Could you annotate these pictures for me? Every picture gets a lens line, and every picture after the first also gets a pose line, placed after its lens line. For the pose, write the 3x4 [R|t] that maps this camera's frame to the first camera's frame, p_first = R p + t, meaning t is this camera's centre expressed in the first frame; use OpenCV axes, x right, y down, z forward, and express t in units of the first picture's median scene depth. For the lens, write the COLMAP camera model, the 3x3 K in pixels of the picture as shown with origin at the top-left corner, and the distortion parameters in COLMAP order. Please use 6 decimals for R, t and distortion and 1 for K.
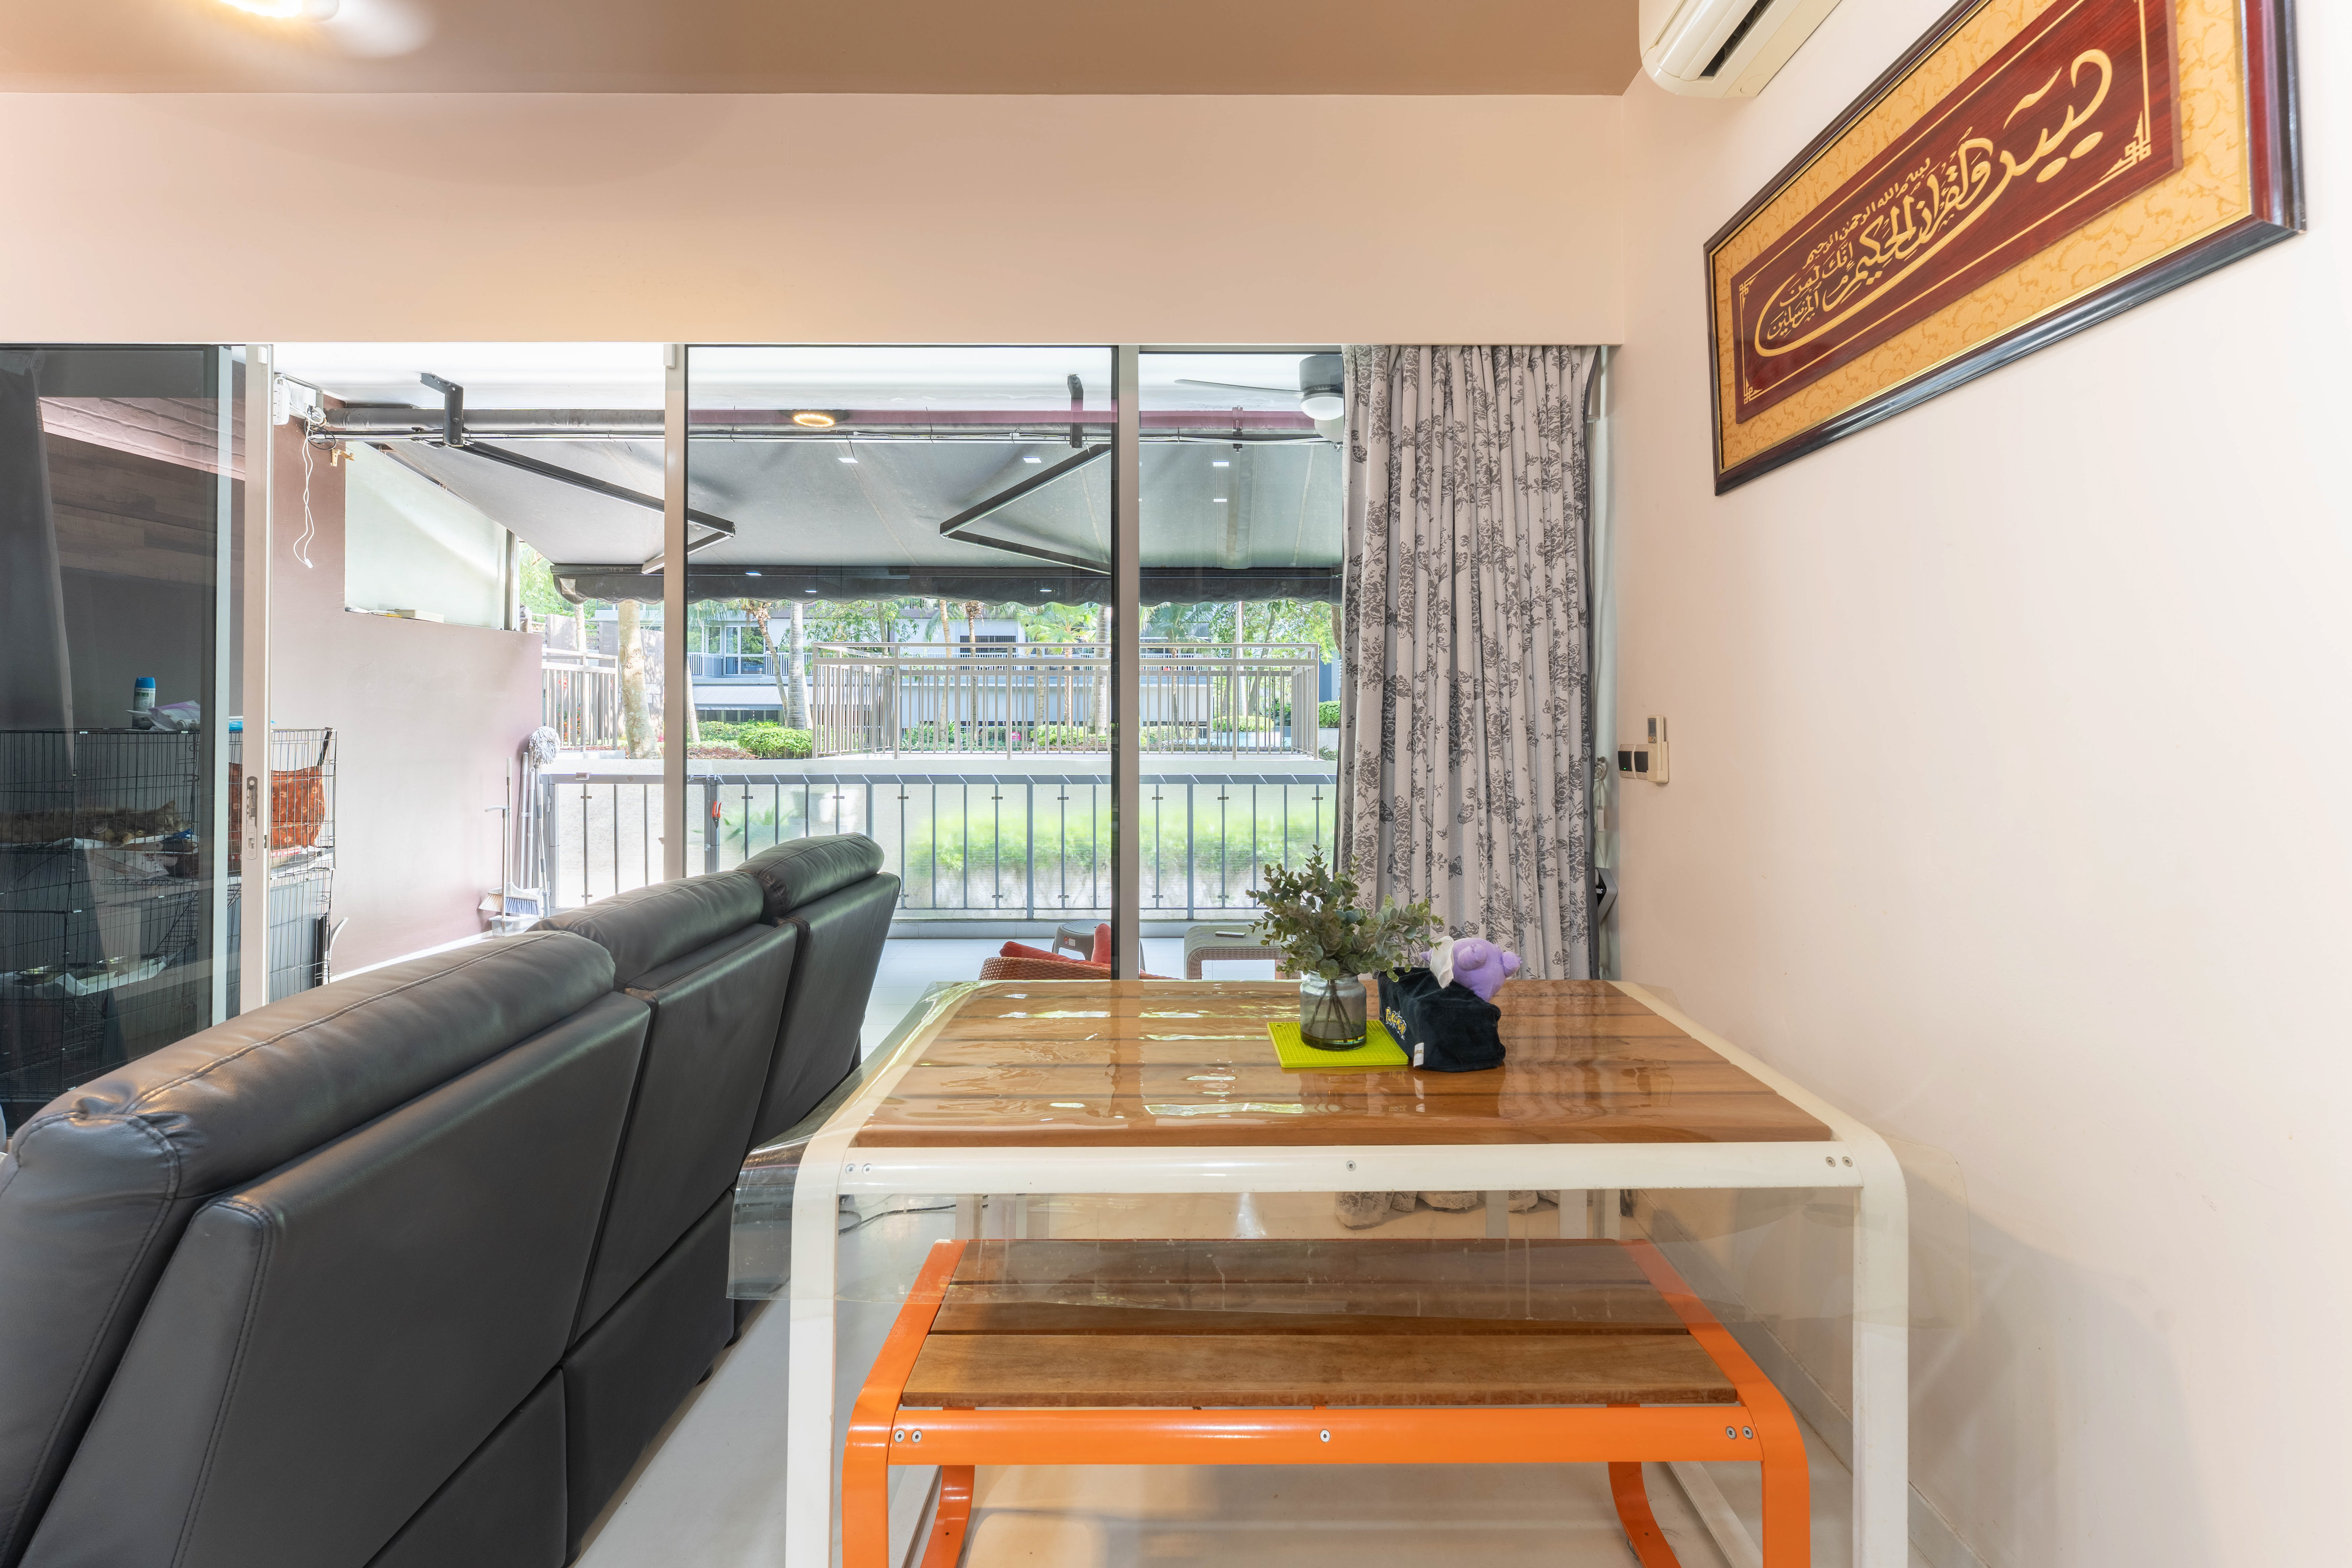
lens RADIAL K [[973.5, 0, 1187.6], [0, 973.5, 719.3], [0, 0, 1]] dist [-0.001879, 0.000162]
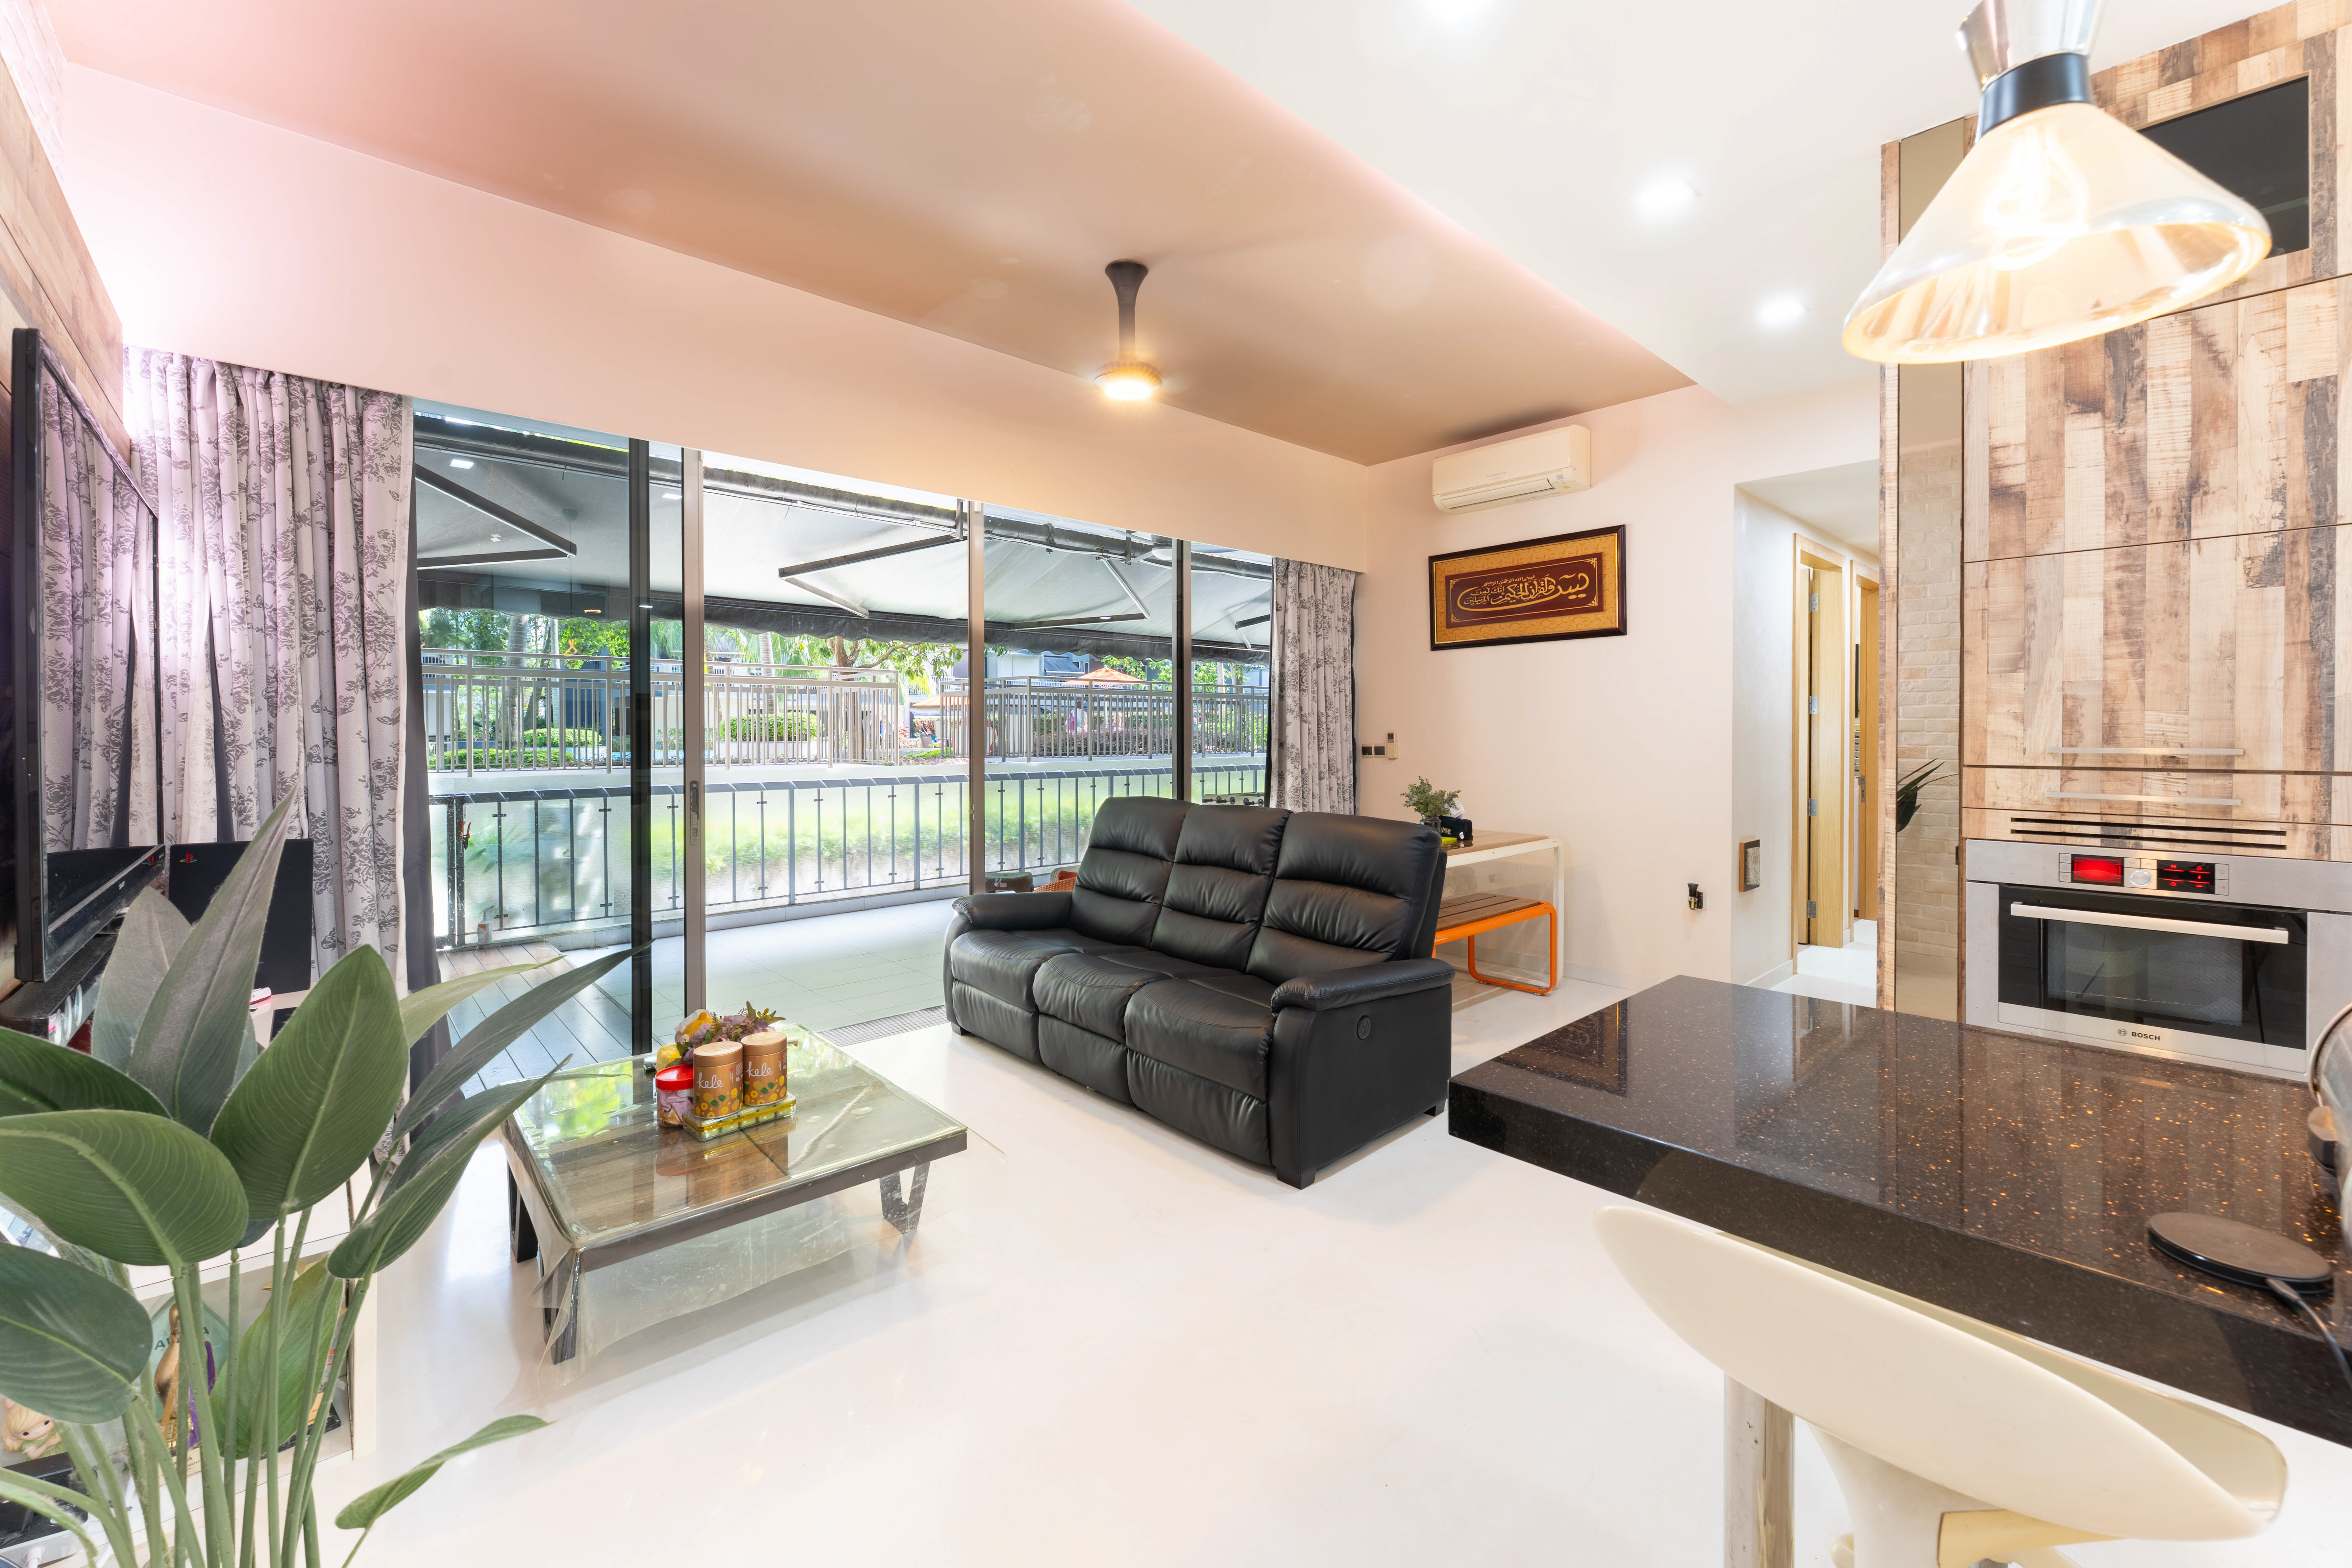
lens RADIAL K [[973.5, 0, 1174.5], [0, 973.5, 737.4], [0, 0, 1]] dist [-0.001879, 0.000162]
pose [[0.732809, -0.007381, 0.680395, -0.811119], [0.000212, 0.999944, 0.010619, -0.010252], [-0.680435, -0.007637, 0.732769, -0.217326]]
